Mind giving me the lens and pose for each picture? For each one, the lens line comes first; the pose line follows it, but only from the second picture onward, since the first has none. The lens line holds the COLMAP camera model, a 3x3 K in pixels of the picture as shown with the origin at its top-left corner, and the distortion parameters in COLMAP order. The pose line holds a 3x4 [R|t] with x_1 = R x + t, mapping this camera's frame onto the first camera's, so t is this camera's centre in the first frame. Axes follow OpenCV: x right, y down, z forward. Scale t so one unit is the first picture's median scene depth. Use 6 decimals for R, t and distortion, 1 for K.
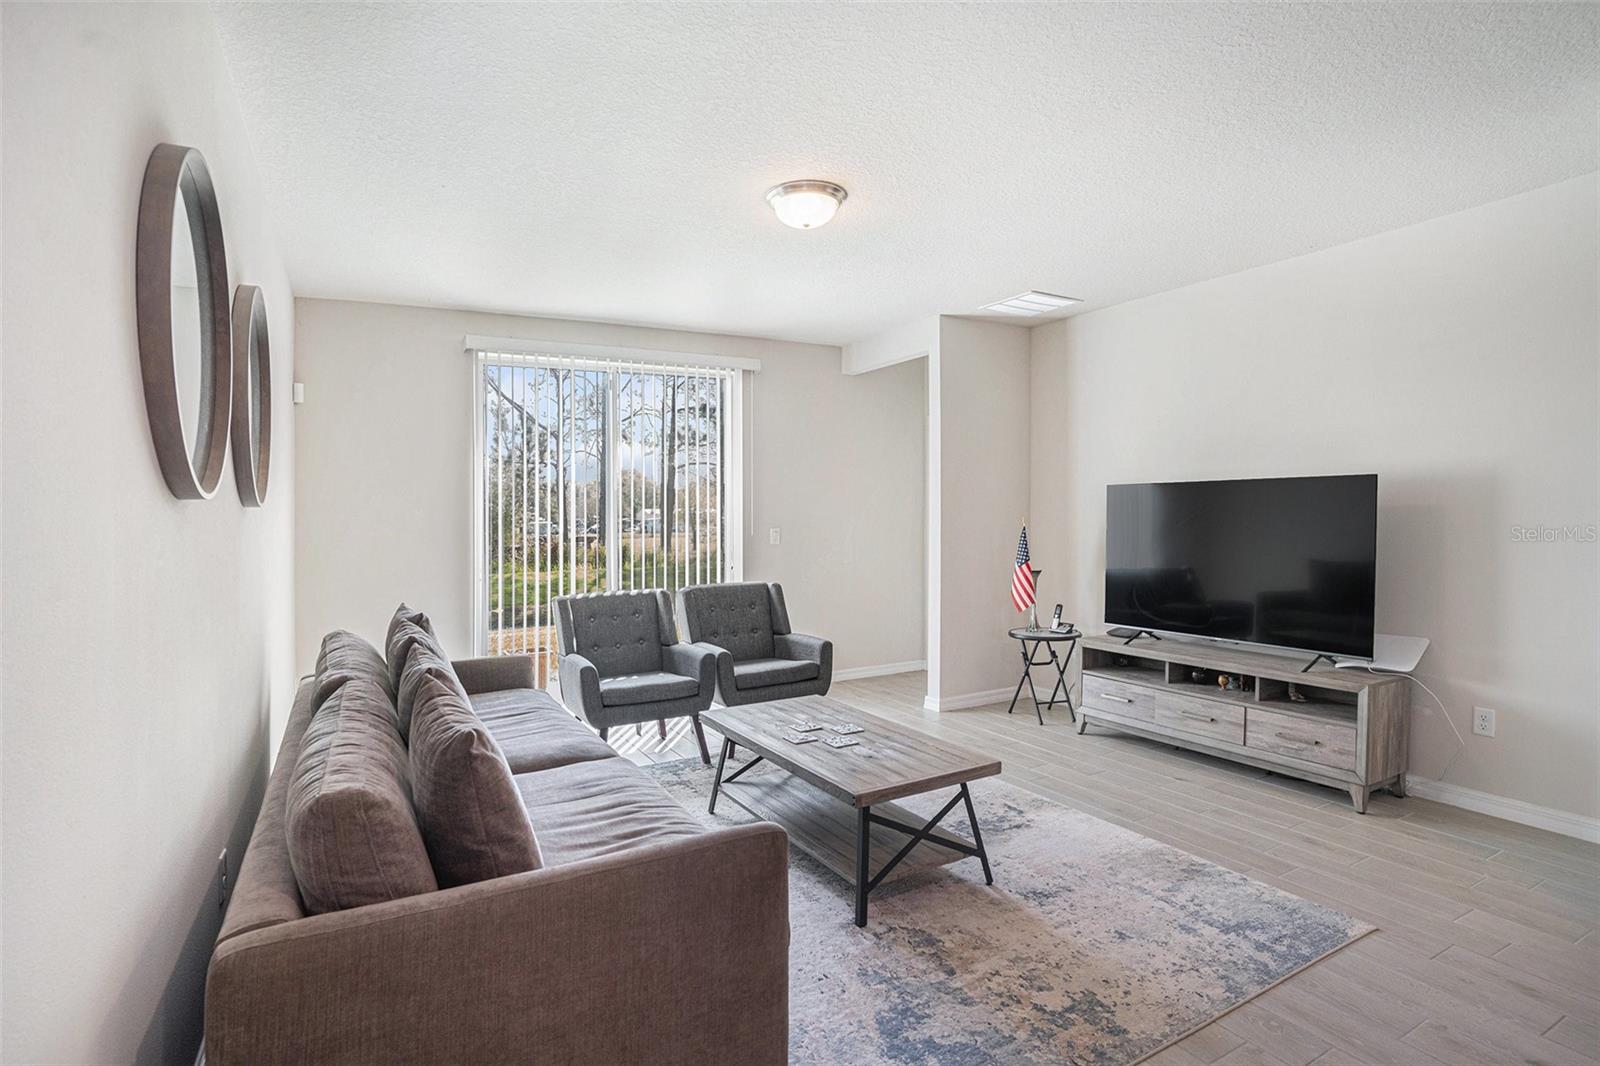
lens RADIAL K [[762.2, 0, 792.8], [0, 762.2, 514.7], [0, 0, 1]] dist [-0.069390, 0.035252]
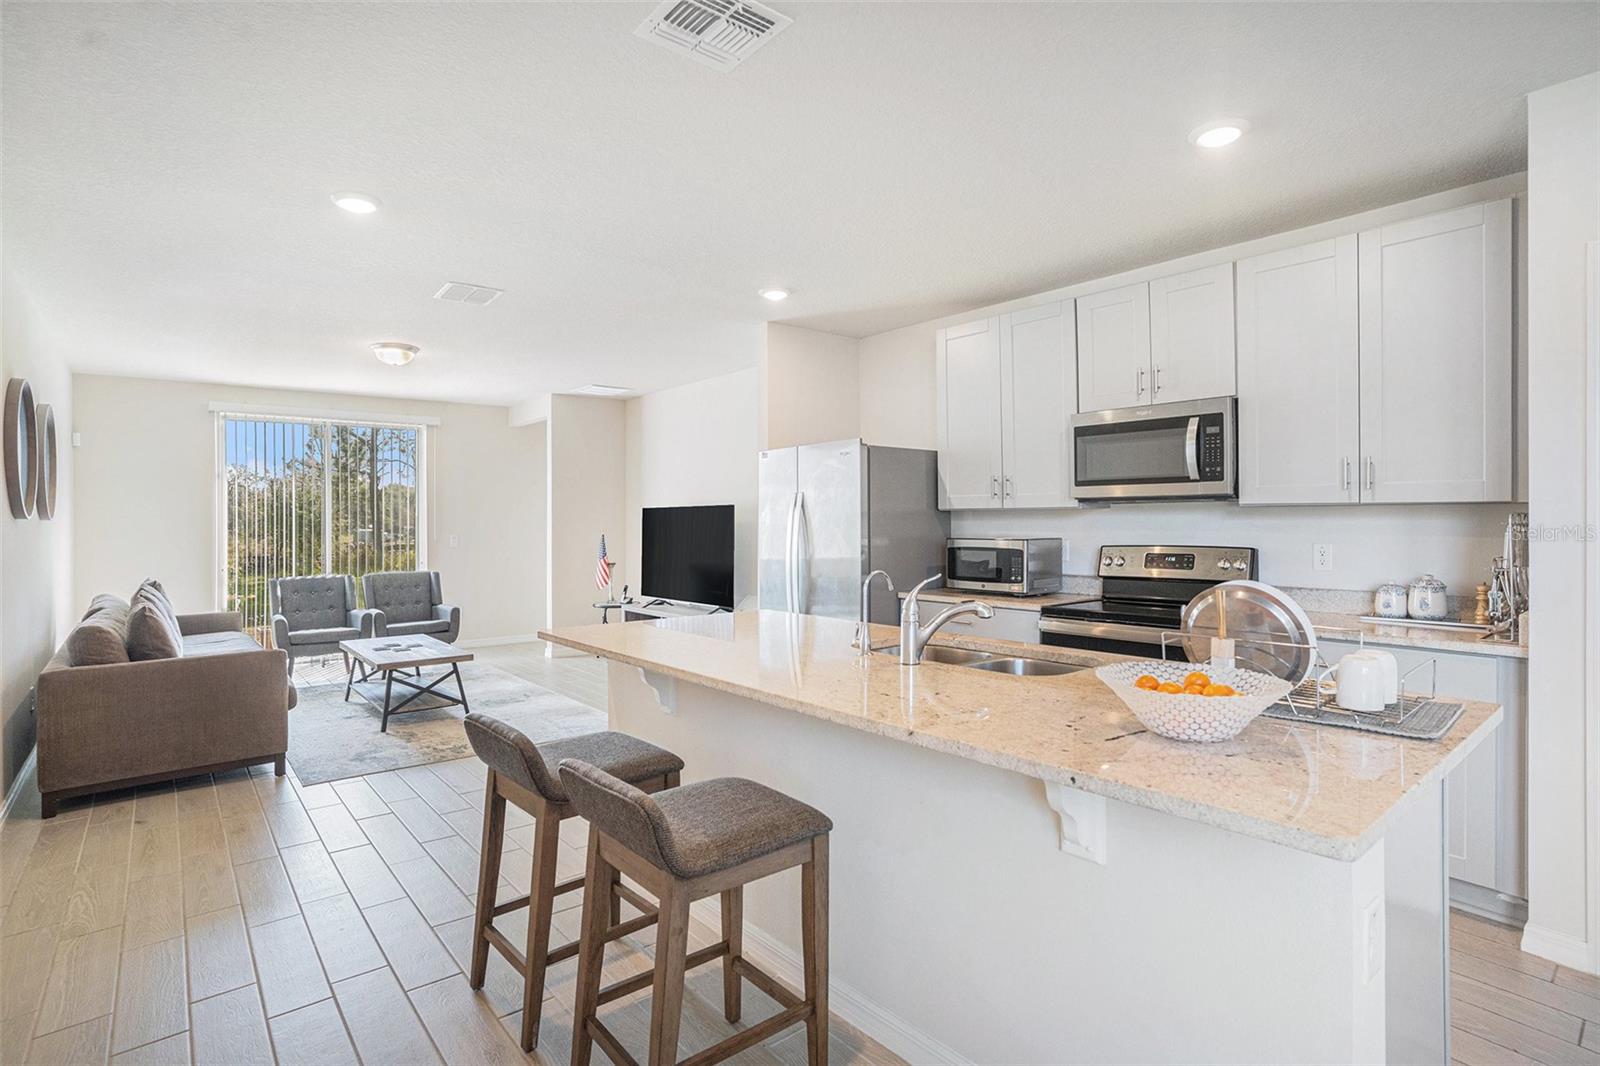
lens RADIAL K [[780.8, 0, 779.0], [0, 780.8, 513.4], [0, 0, 1]] dist [-0.073703, 0.039662]
pose [[0.987797, 0.006603, 0.155606, 0.552900], [-0.004481, 0.999892, -0.013980, -0.007786], [-0.155681, 0.013113, 0.987720, -0.809849]]
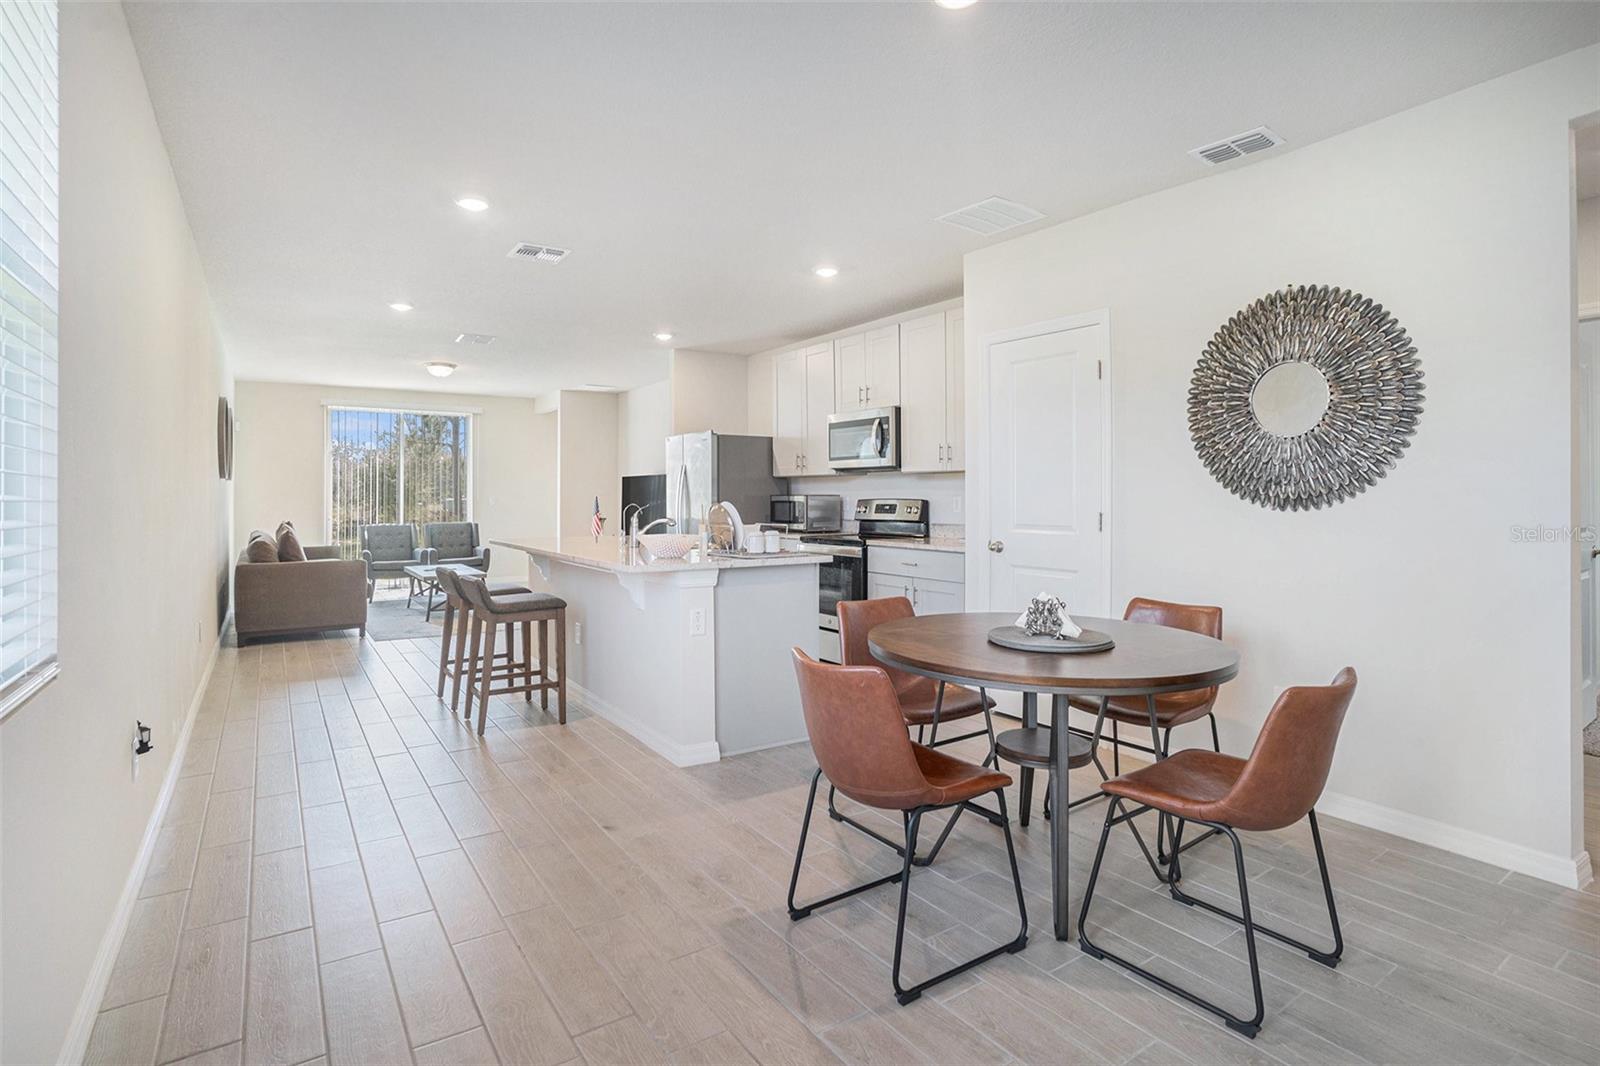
lens RADIAL K [[780.8, 0, 779.0], [0, 780.8, 513.4], [0, 0, 1]] dist [-0.073703, 0.039662]
pose [[0.998432, 0.008218, 0.055366, 0.915318], [-0.009462, 0.999708, 0.022248, 0.015298], [-0.055167, -0.022737, 0.998218, -1.506410]]
